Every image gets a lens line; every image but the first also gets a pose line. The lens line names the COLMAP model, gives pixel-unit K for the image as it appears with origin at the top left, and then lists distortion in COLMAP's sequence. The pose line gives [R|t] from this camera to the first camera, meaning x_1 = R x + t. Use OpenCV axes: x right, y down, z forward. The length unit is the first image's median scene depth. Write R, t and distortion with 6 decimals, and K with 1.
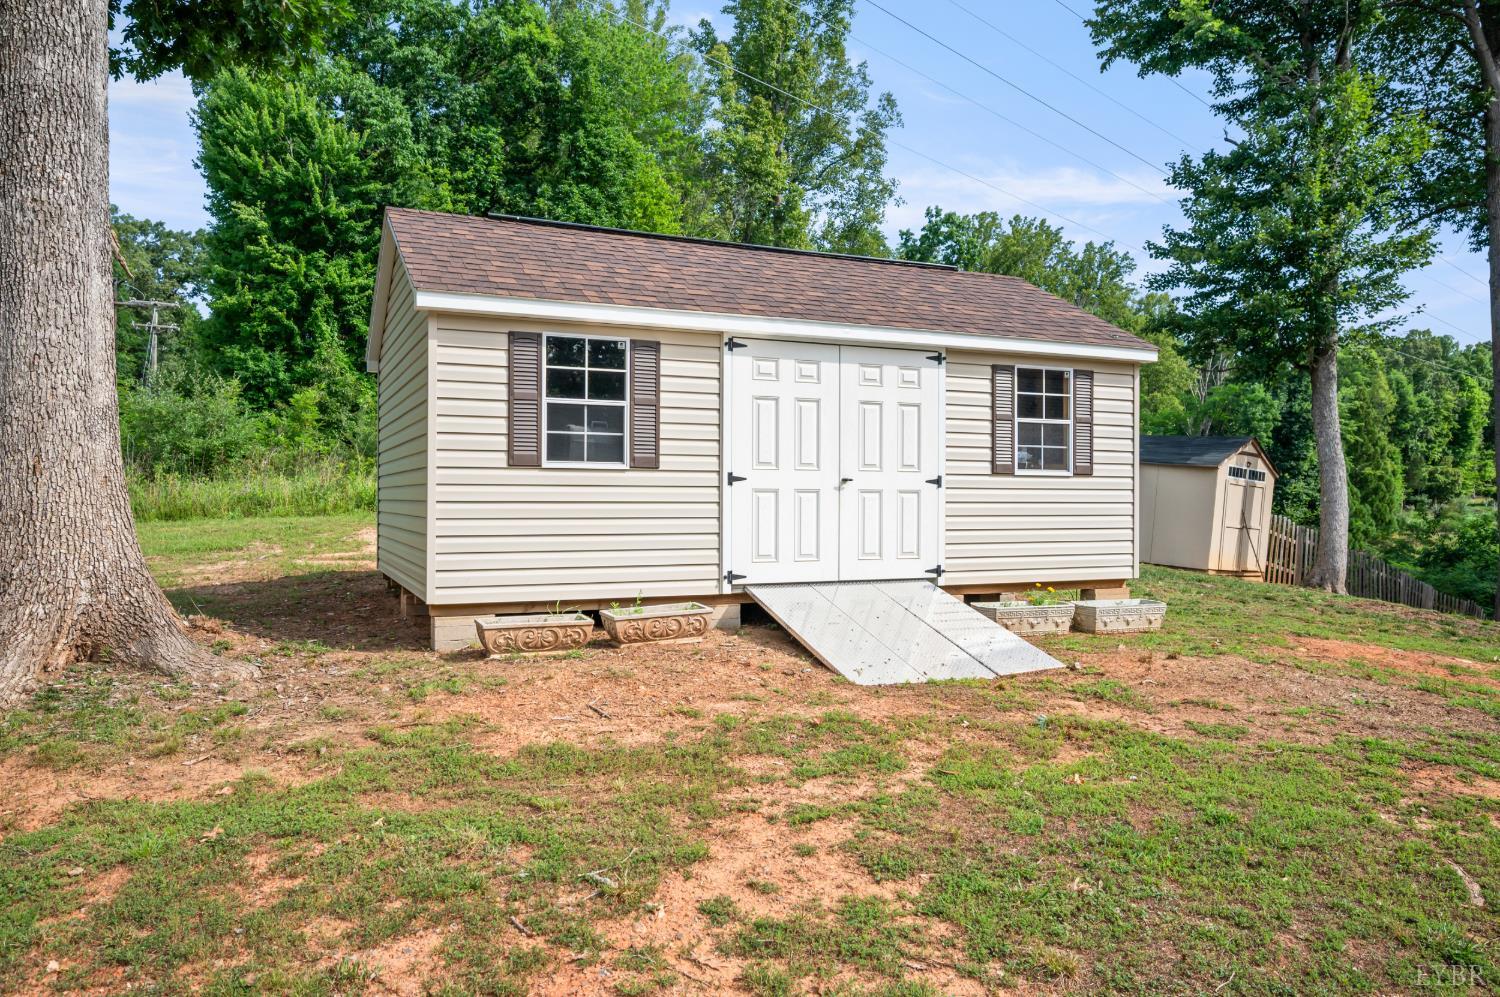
lens RADIAL K [[1060.6, 0, 754.4], [0, 1060.6, 492.7], [0, 0, 1]] dist [-0.005580, -0.003558]
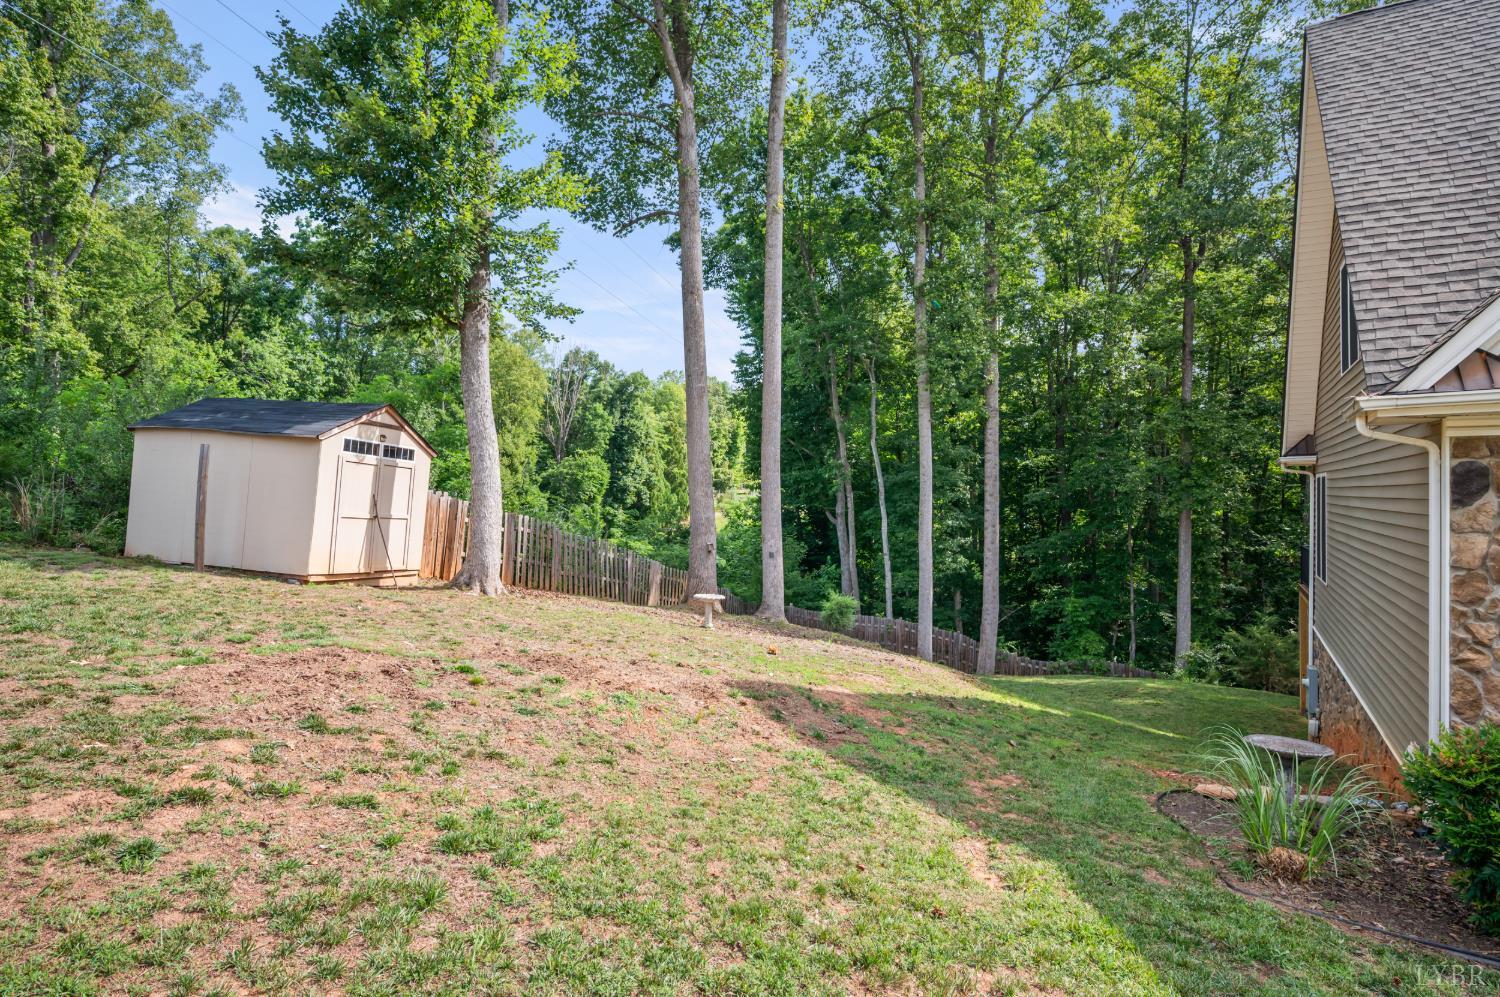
lens RADIAL K [[776.0, 0, 749.7], [0, 776.0, 498.7], [0, 0, 1]] dist [-0.017482, -0.000432]
pose [[0.829412, -0.009722, 0.558553, 0.089558], [0.001796, 0.999890, 0.014737, 0.002593], [-0.558635, -0.011220, 0.829338, 0.087700]]
